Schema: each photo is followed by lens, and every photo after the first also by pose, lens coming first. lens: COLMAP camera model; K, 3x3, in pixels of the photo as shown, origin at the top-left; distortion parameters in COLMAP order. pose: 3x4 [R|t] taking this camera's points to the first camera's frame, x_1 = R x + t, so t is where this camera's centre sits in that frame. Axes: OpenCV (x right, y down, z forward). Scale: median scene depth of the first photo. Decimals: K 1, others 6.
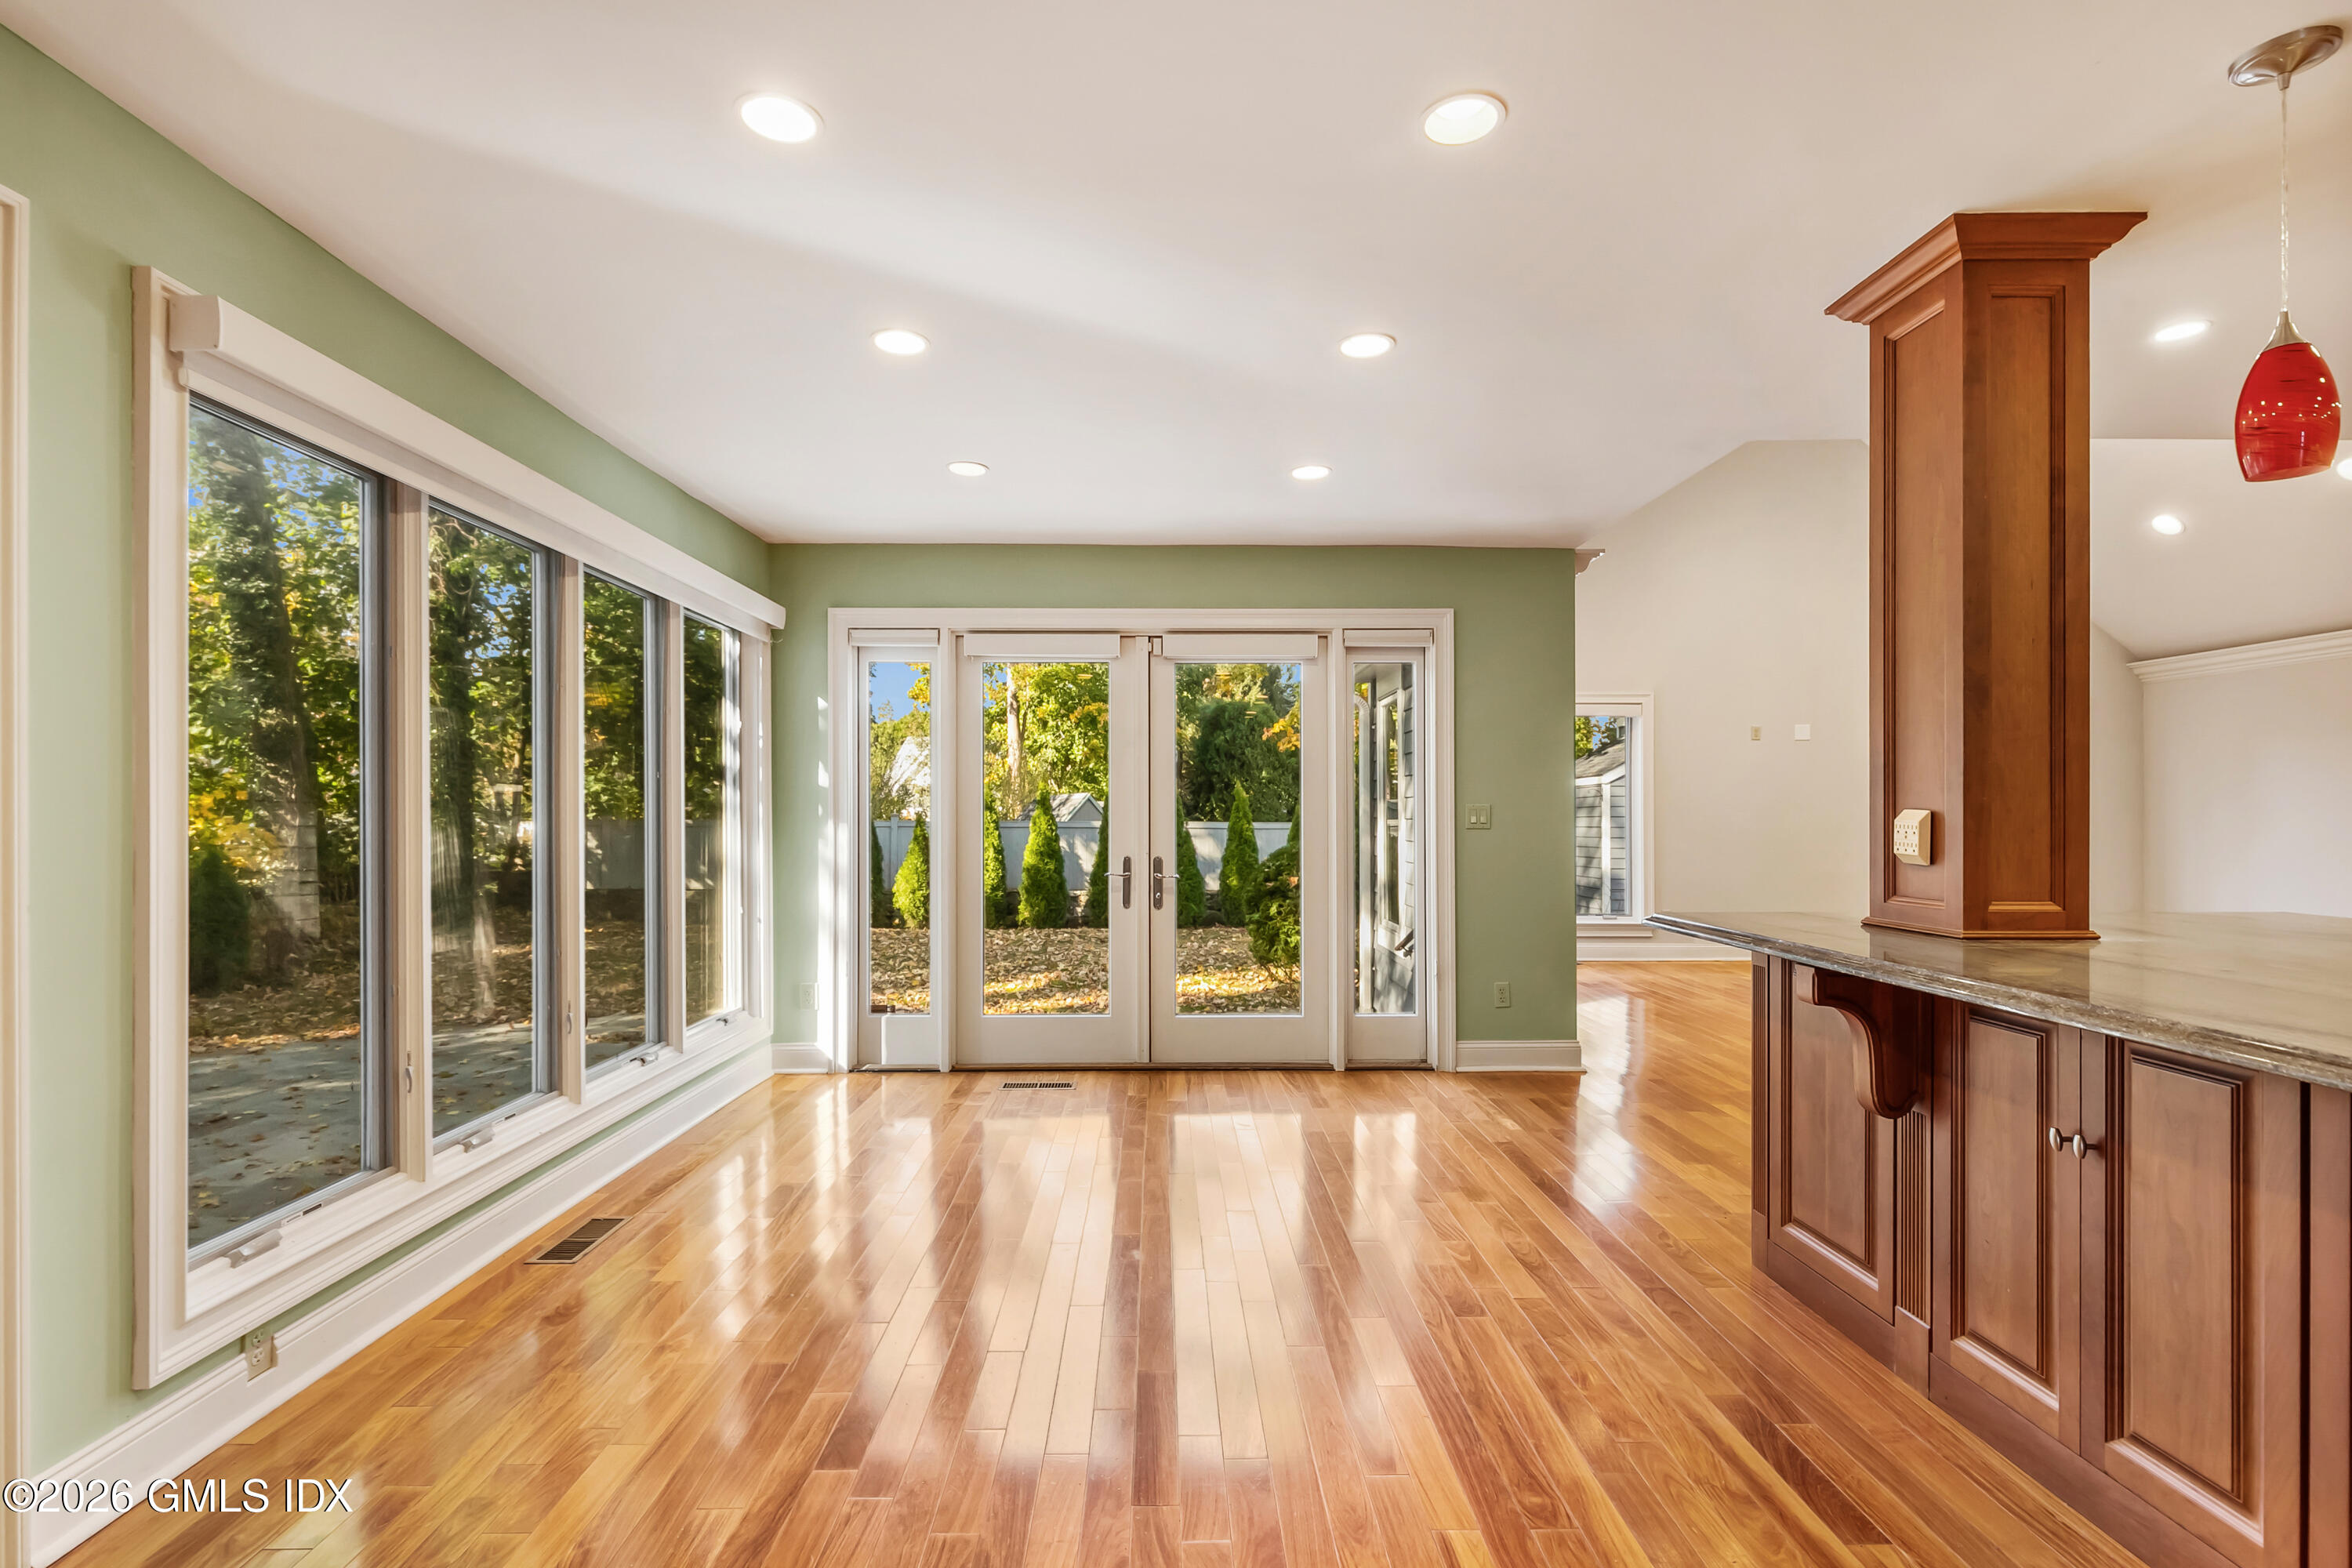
lens RADIAL K [[1140.2, 0, 1173.2], [0, 1140.2, 810.0], [0, 0, 1]] dist [0.000299, 0.000328]
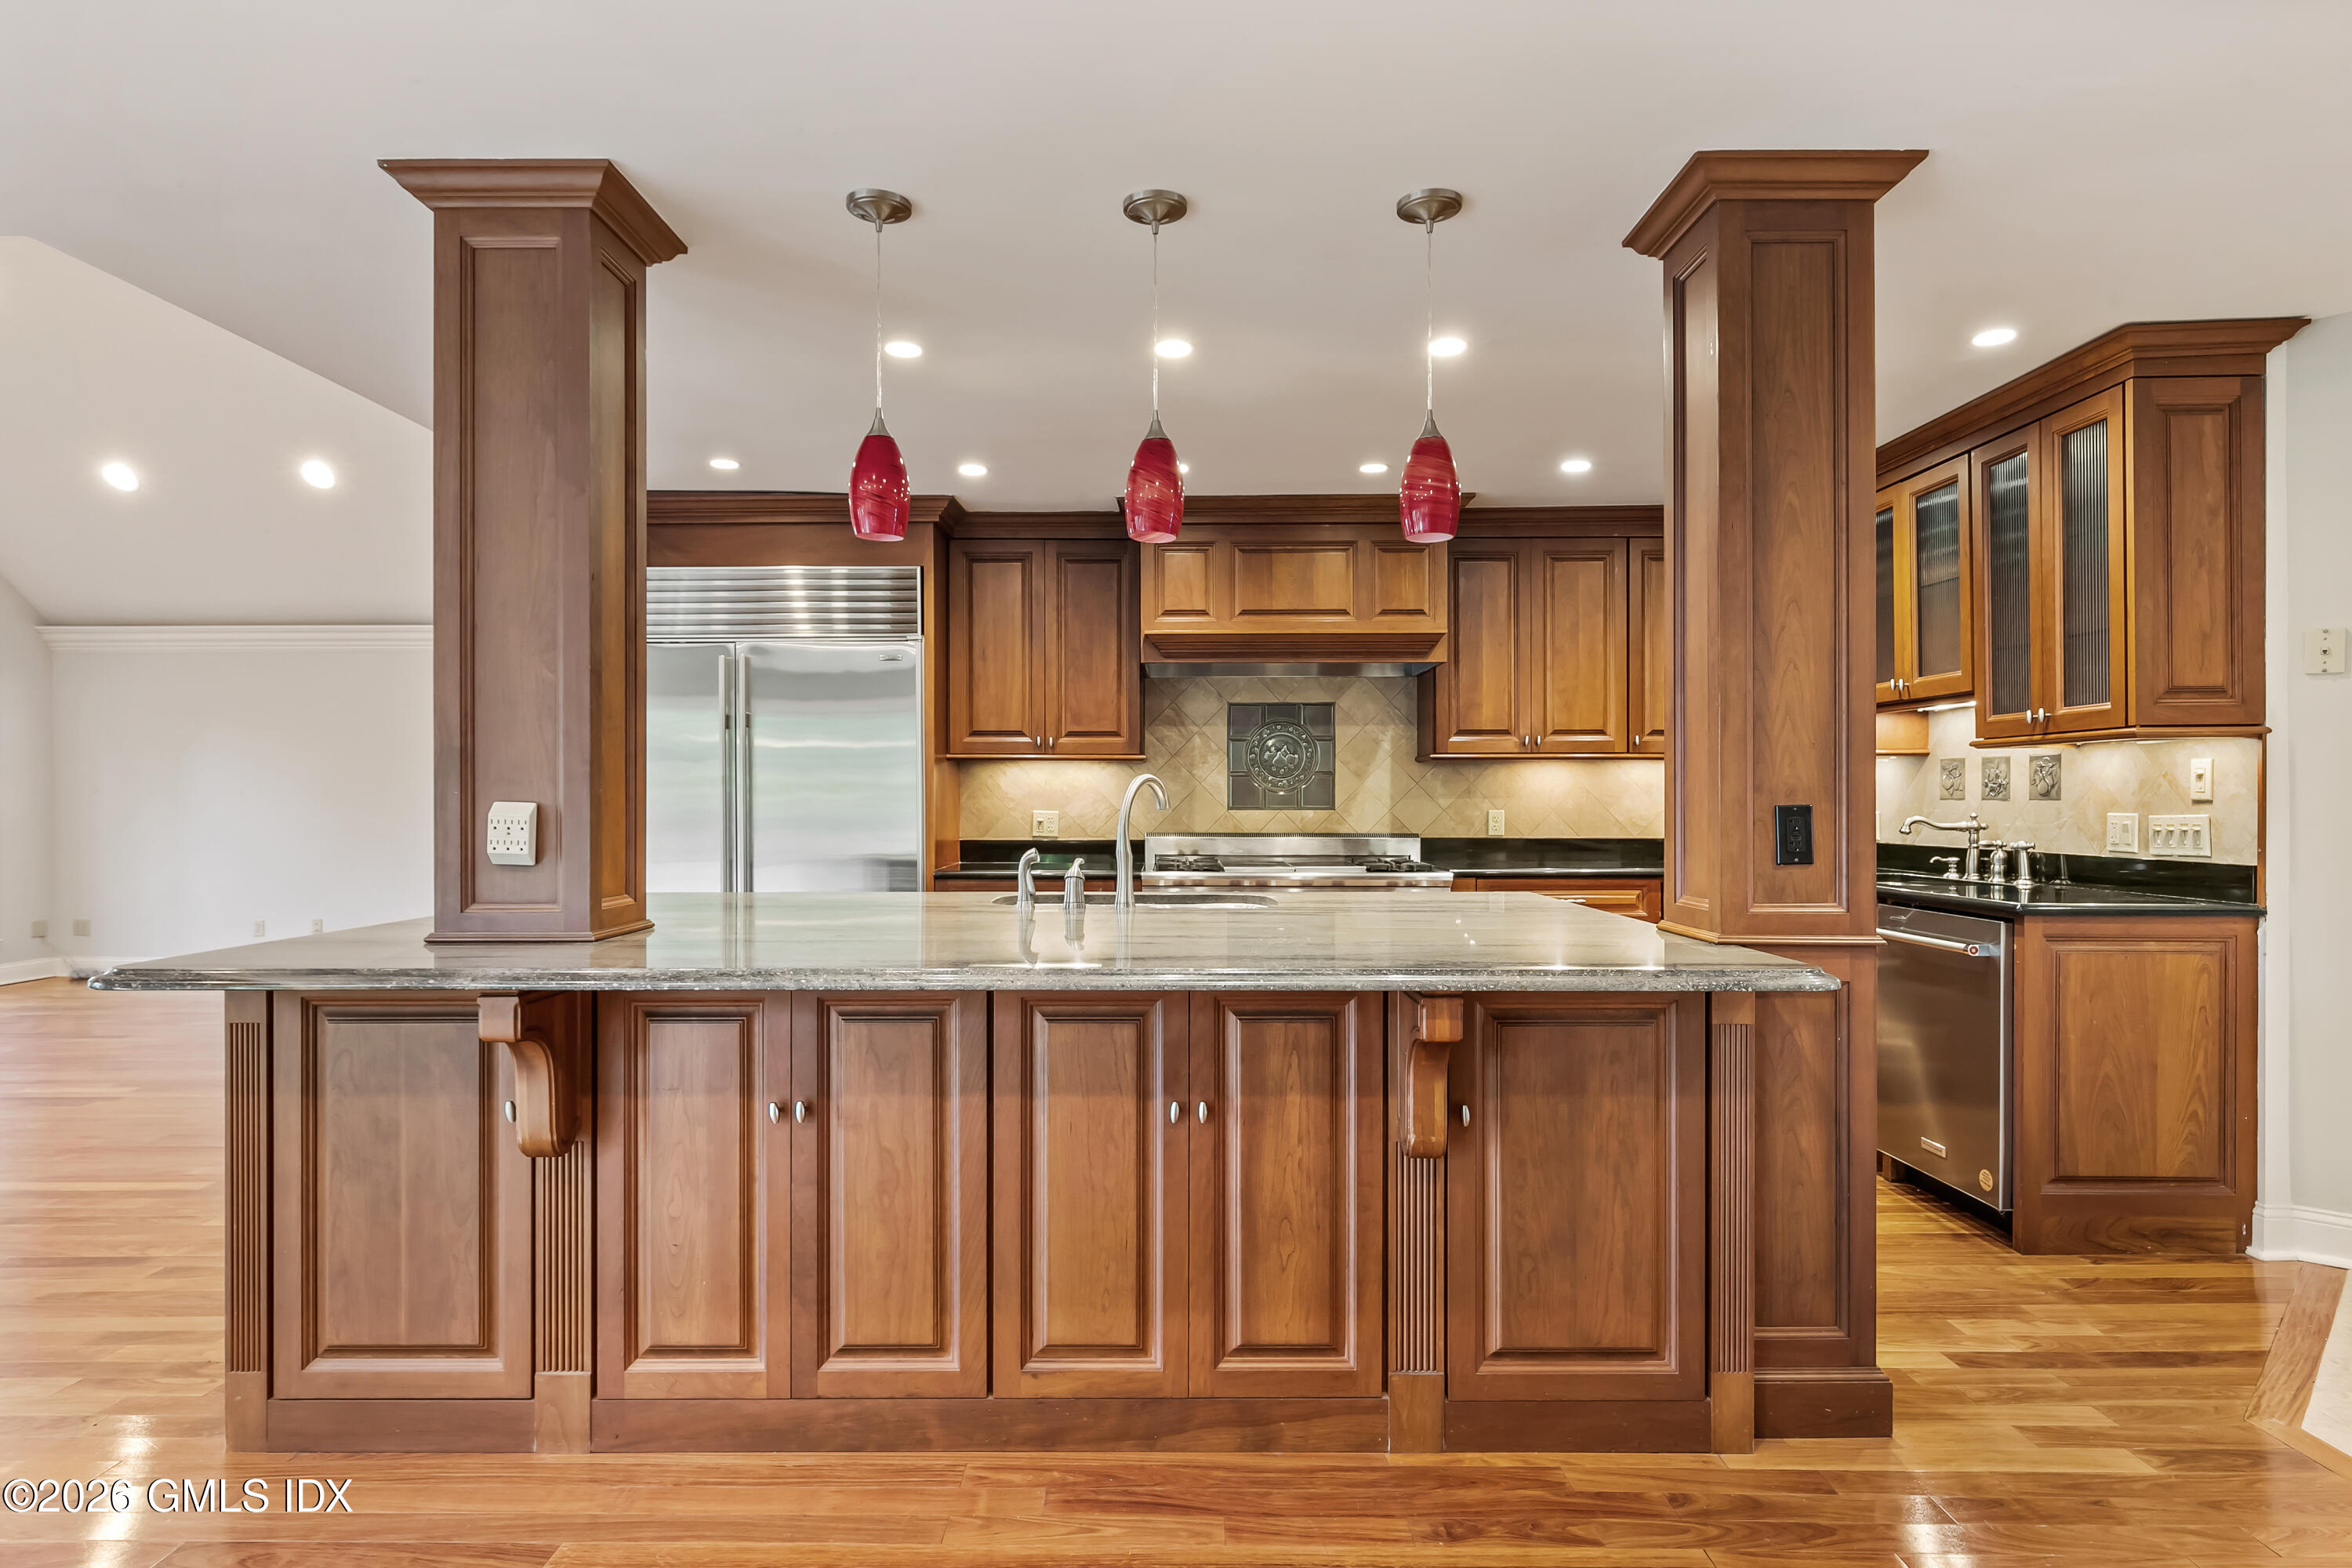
lens RADIAL K [[1269.7, 0, 1173.7], [0, 1269.7, 802.8], [0, 0, 1]] dist [0.021488, 0.000061]
pose [[0.016116, -0.001690, 0.999869, -0.348427], [-0.000051, 0.999999, 0.001691, -0.001762], [-0.999870, -0.000079, 0.016116, 0.520274]]
